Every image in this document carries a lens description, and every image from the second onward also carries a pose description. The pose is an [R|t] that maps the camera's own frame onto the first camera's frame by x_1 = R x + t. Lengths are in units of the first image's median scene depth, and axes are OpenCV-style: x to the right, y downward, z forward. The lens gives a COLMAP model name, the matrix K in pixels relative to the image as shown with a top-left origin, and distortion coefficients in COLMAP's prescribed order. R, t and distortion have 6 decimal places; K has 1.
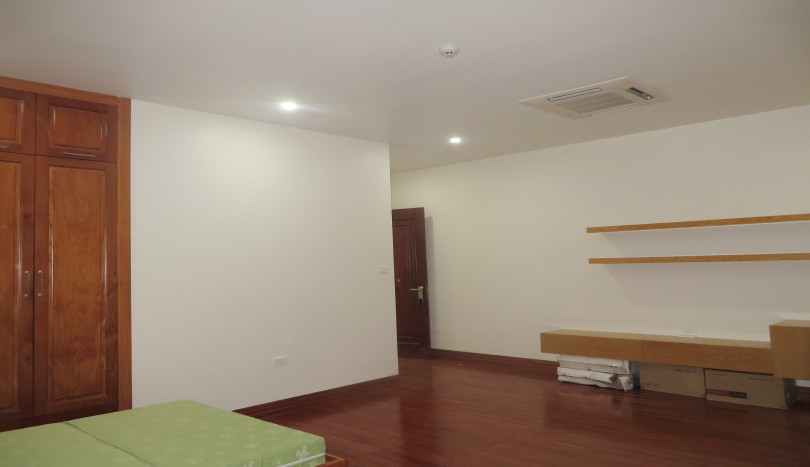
lens RADIAL K [[599.3, 0, 399.2], [0, 599.3, 229.9], [0, 0, 1]] dist [-0.010432, -0.001960]
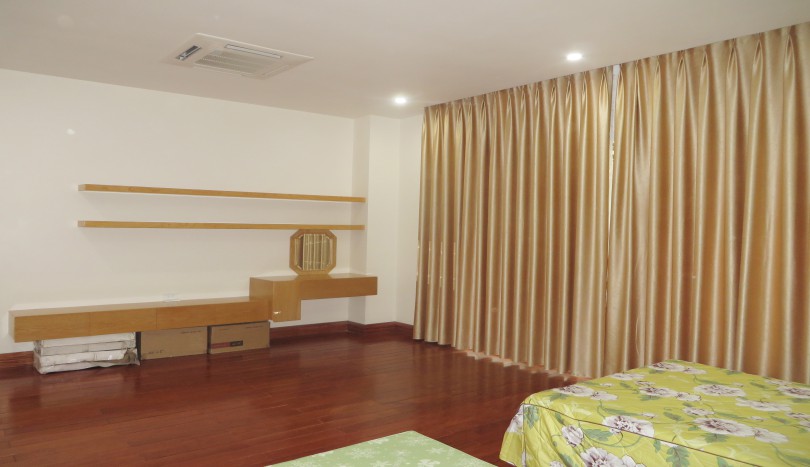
lens RADIAL K [[599.3, 0, 399.2], [0, 599.3, 229.9], [0, 0, 1]] dist [-0.010432, -0.001960]
pose [[0.168168, 0.023257, 0.985484, -0.471932], [-0.071683, 0.997363, -0.011305, 0.041740], [-0.983149, -0.068741, 0.169391, 0.453877]]
